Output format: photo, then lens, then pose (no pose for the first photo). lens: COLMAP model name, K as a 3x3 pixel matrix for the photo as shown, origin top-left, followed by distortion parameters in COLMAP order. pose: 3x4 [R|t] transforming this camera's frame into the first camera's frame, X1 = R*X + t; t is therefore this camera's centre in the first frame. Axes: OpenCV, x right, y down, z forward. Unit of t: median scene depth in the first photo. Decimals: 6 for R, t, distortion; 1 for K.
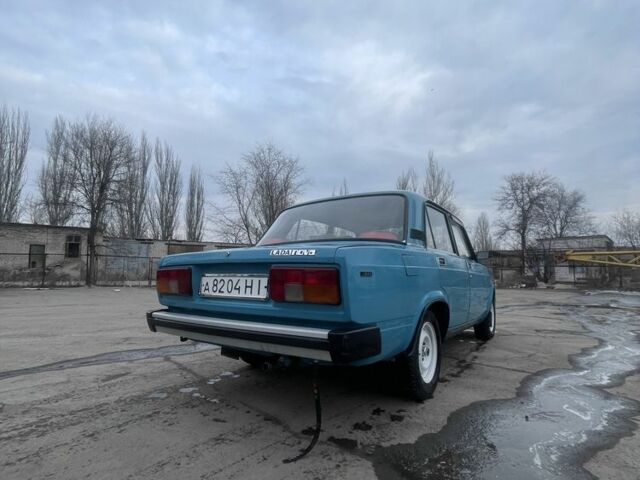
lens RADIAL K [[346.6, 0, 320.0], [0, 346.6, 240.0], [0, 0, 1]] dist [-0.013233, 0.007843]
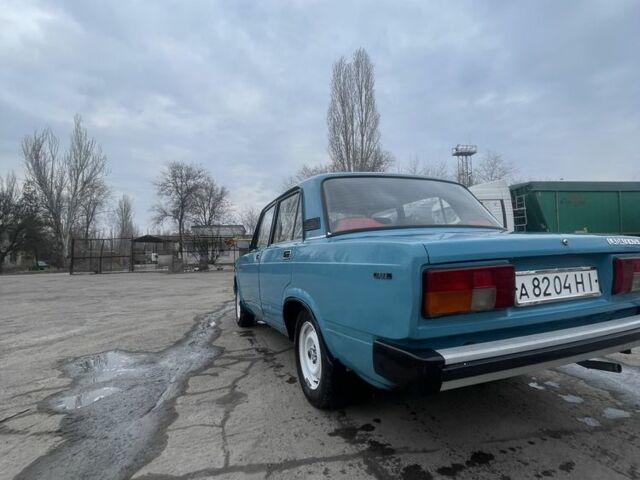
lens RADIAL K [[346.6, 0, 320.0], [0, 346.6, 240.0], [0, 0, 1]] dist [-0.013233, 0.007843]
pose [[0.549073, 0.010738, 0.835705, -0.101804], [-0.047719, 0.998689, 0.018519, 0.004080], [-0.834411, -0.050047, 0.548866, 0.089441]]
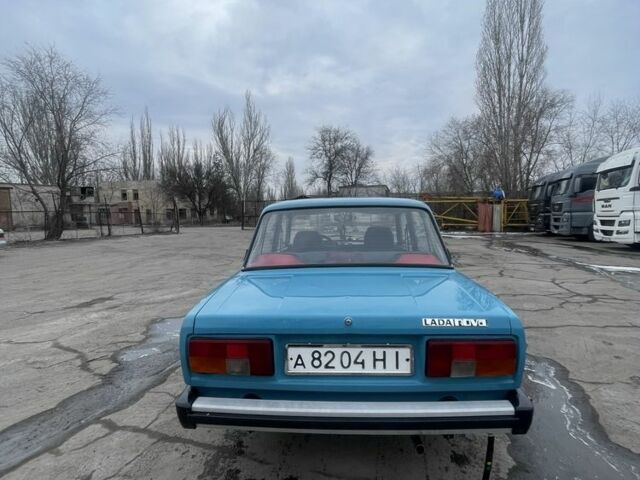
lens RADIAL K [[346.6, 0, 320.0], [0, 346.6, 240.0], [0, 0, 1]] dist [-0.013233, 0.007843]
pose [[0.854955, -0.057491, 0.515507, -0.060762], [-0.032865, 0.985838, 0.164449, -0.022614], [-0.517660, -0.157539, 0.840957, 0.036399]]
